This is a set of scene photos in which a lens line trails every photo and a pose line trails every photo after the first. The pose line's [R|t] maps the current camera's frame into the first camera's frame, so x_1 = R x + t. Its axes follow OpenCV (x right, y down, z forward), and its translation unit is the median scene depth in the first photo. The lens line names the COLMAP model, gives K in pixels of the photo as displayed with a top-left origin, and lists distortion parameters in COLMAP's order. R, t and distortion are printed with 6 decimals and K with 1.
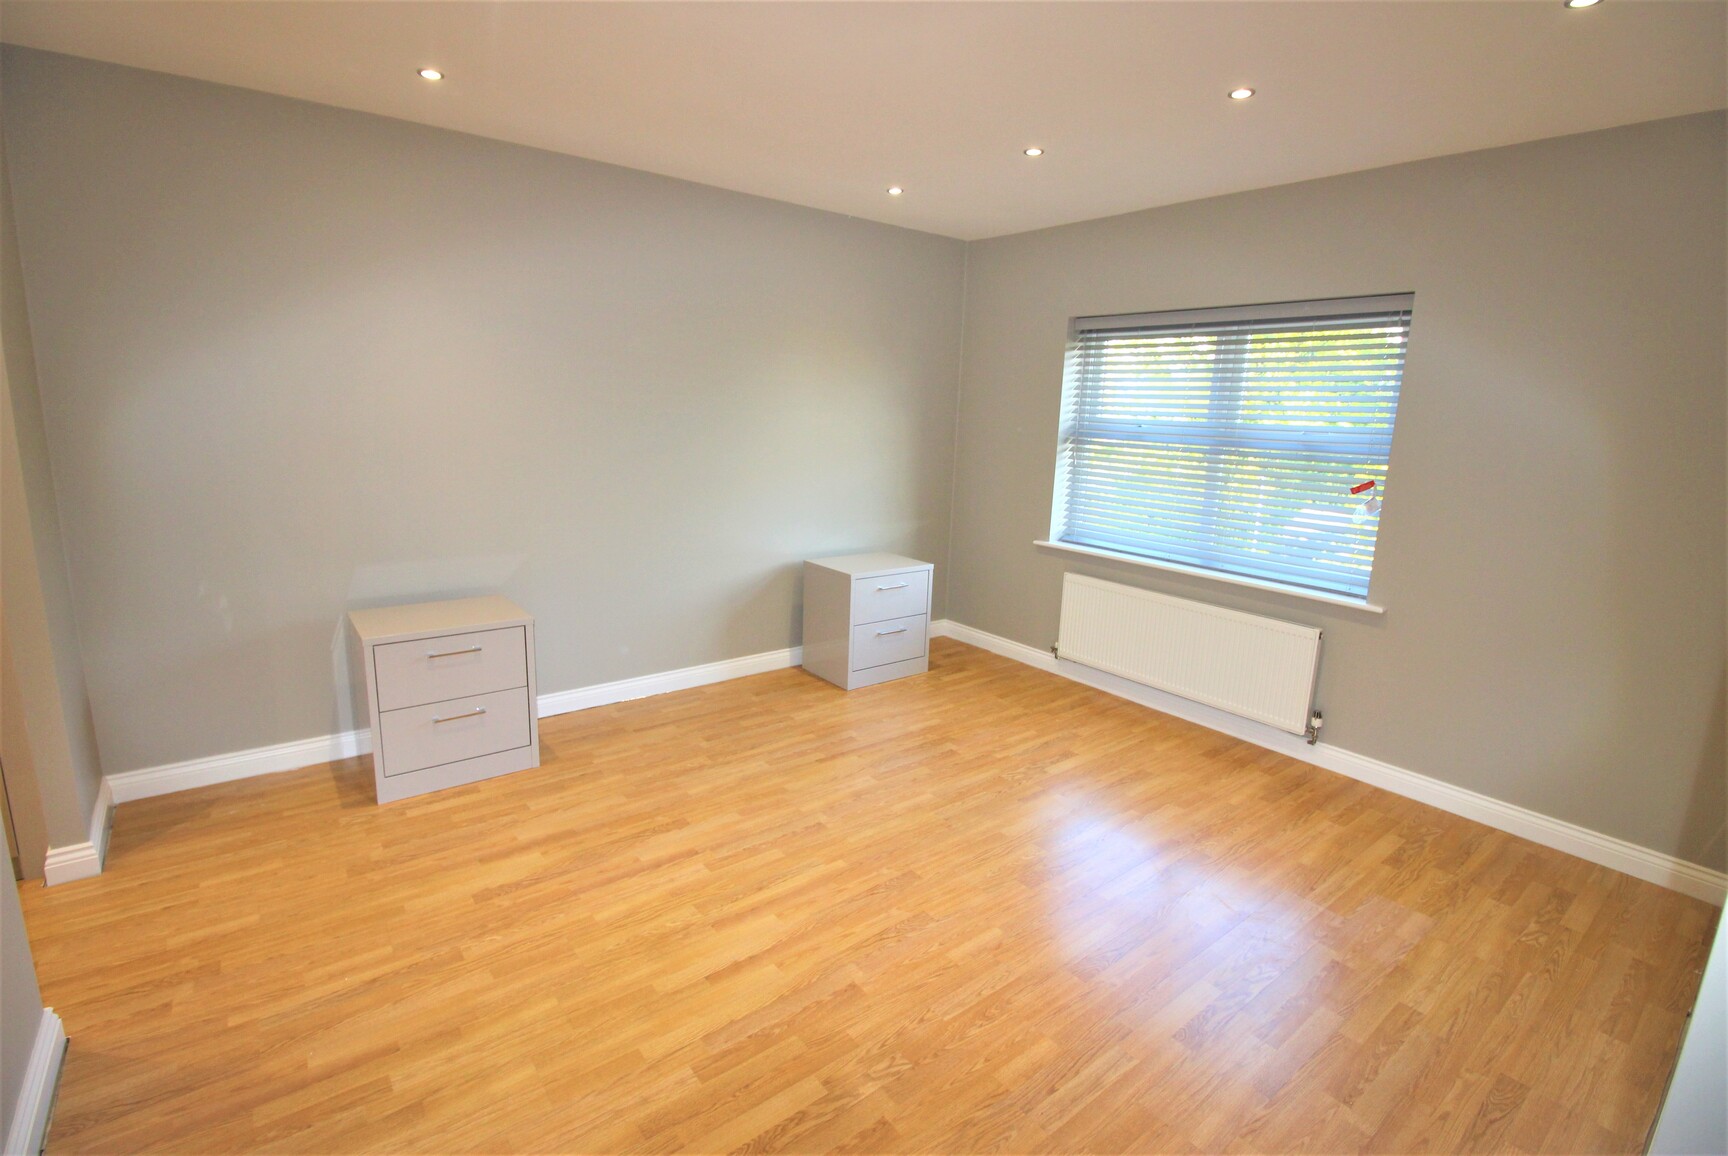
lens RADIAL K [[797.1, 0, 865.3], [0, 797.1, 578.5], [0, 0, 1]] dist [-0.005260, -0.008696]
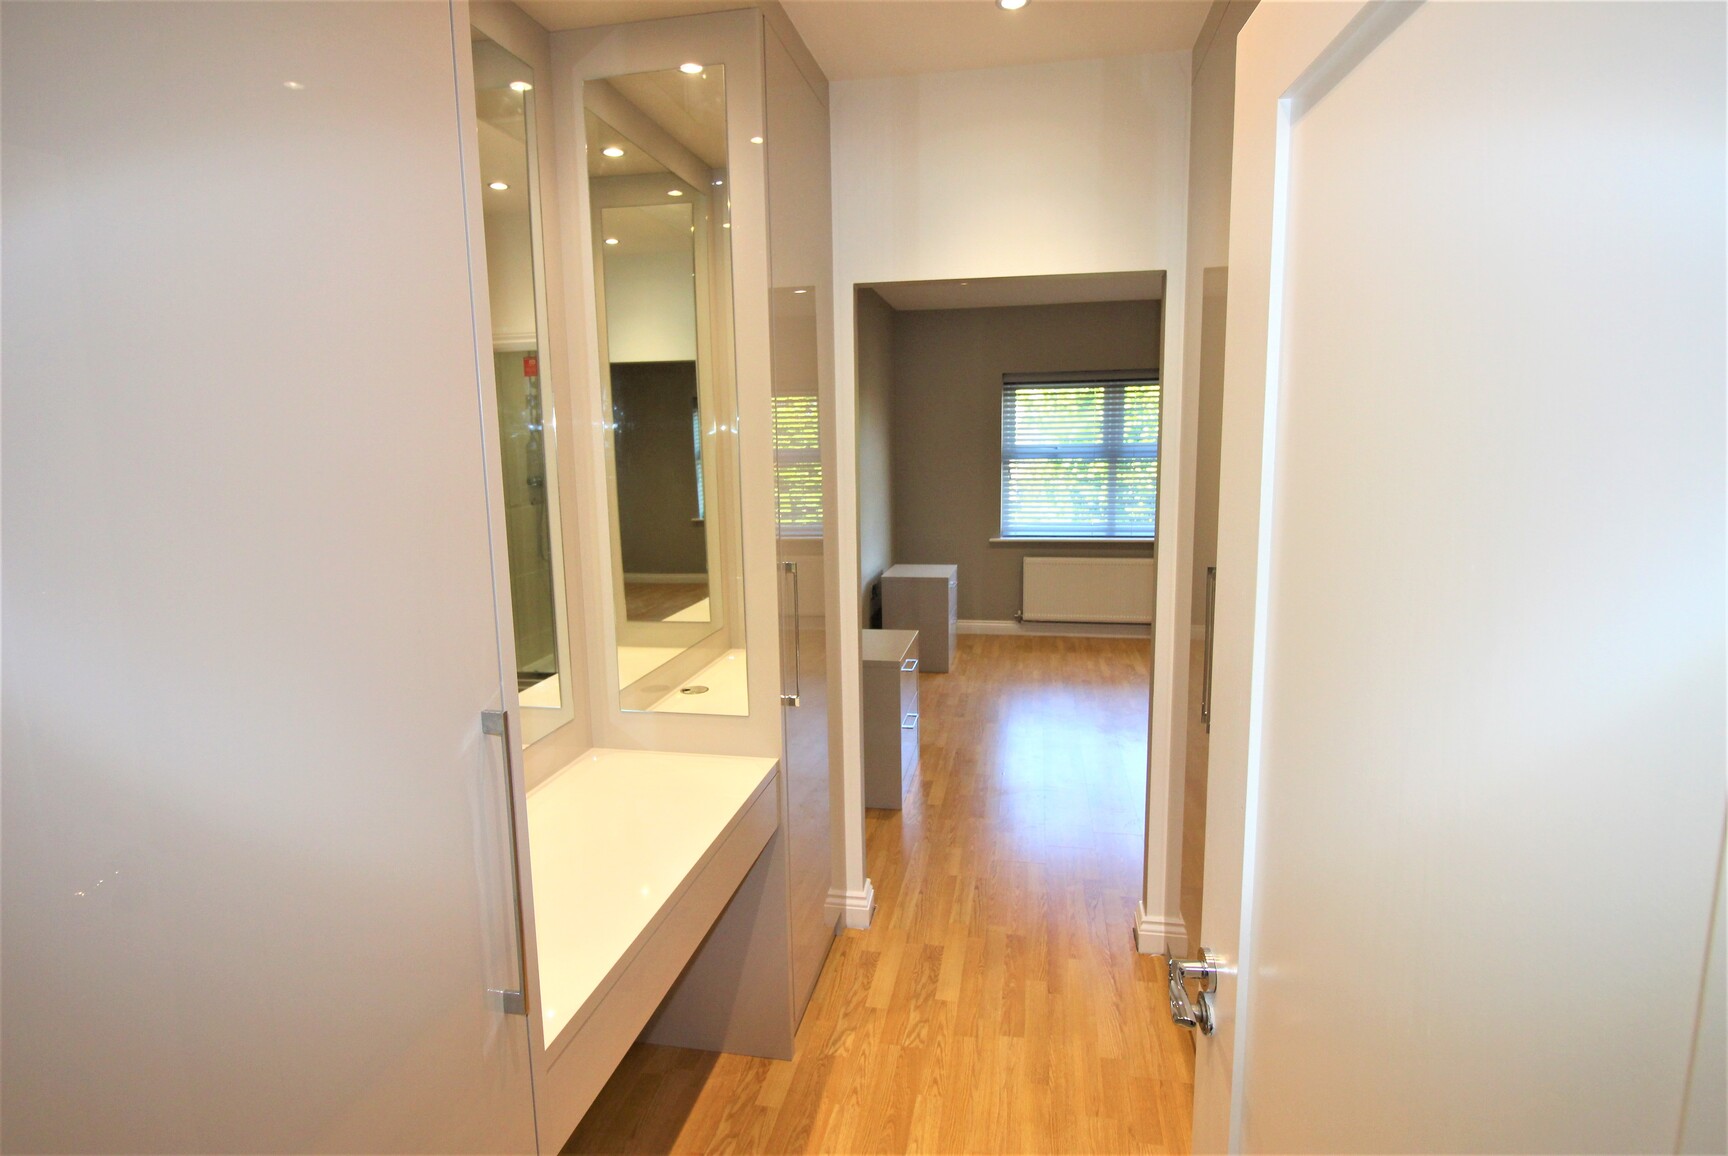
lens RADIAL K [[864.1, 0, 851.5], [0, 864.1, 574.5], [0, 0, 1]] dist [-0.038501, -0.000159]
pose [[0.766057, -0.146745, 0.625798, -1.121167], [0.180959, 0.983449, 0.009095, -0.056414], [-0.616775, 0.106277, 0.779932, 0.042987]]
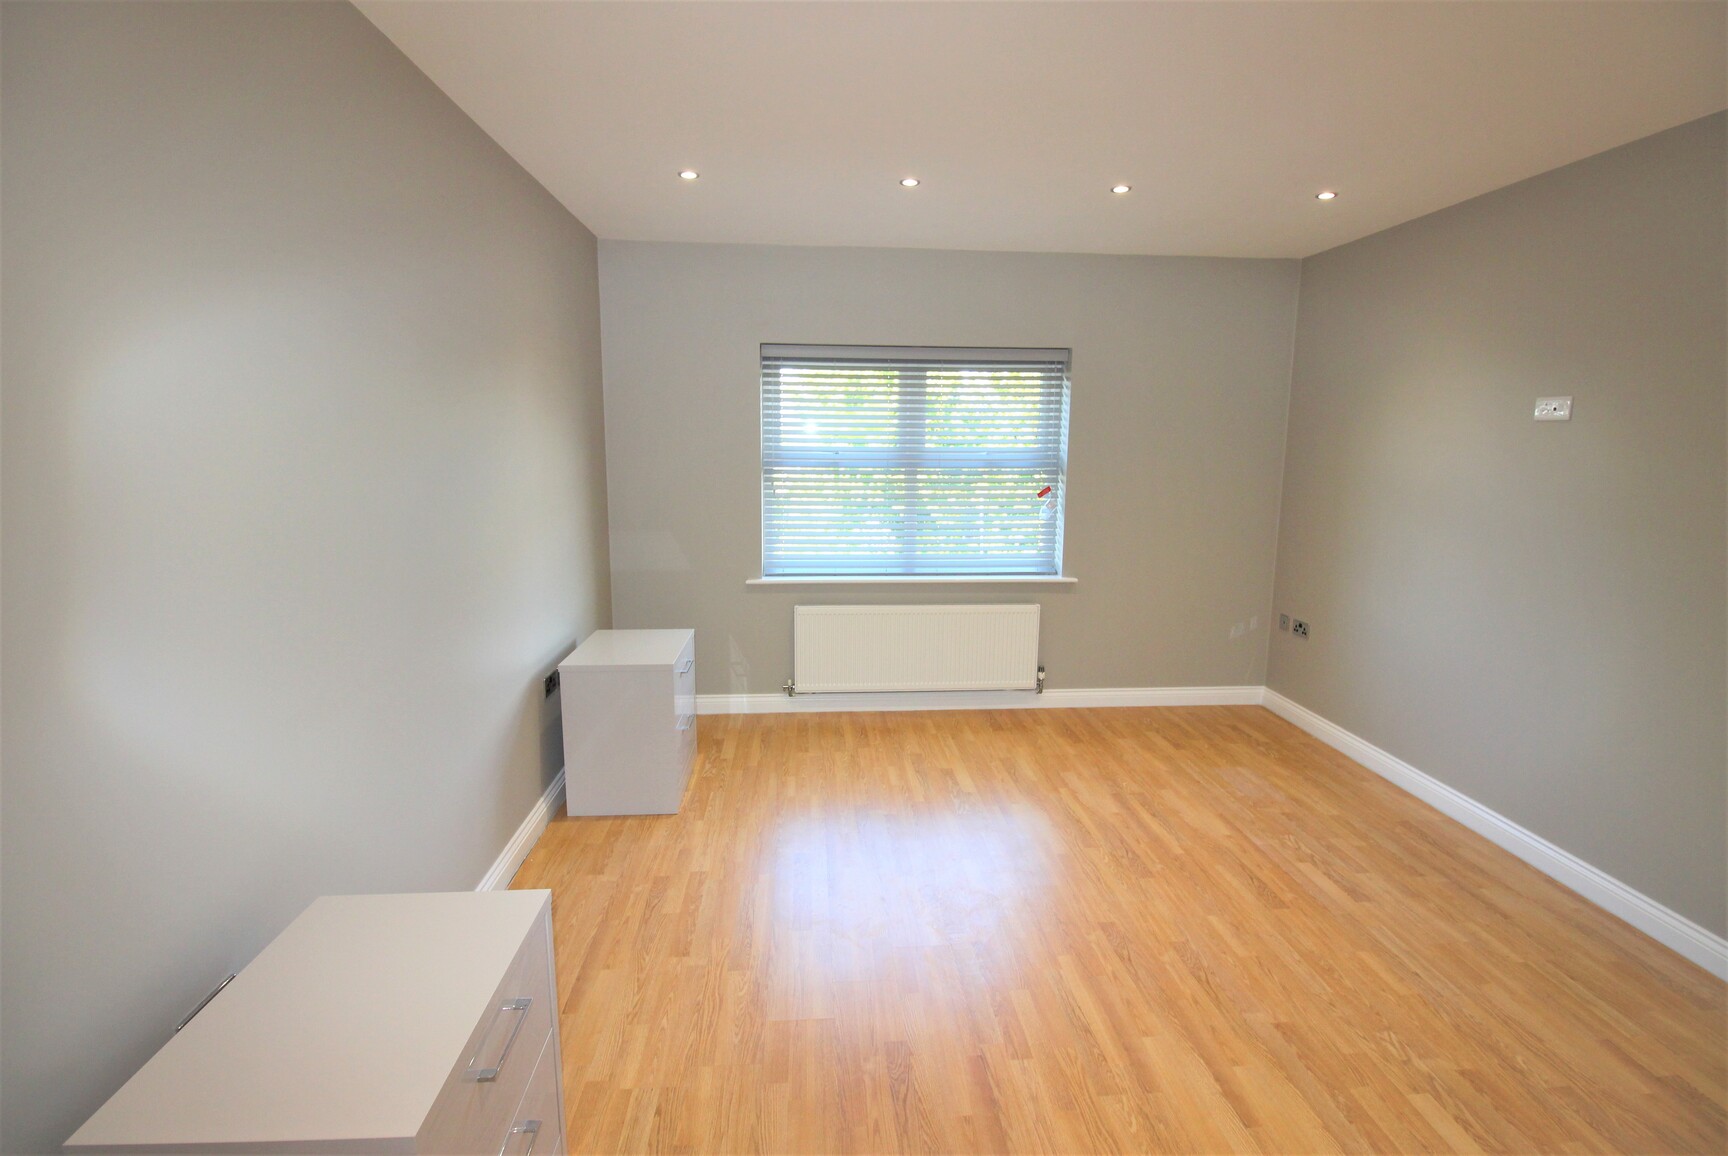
lens RADIAL K [[797.1, 0, 873.0], [0, 797.1, 570.1], [0, 0, 1]] dist [-0.005260, -0.008696]
pose [[0.551283, -0.167461, 0.817339, -0.596122], [0.185707, 0.979703, 0.075470, -0.131594], [-0.813388, 0.110180, 0.571192, 0.454000]]
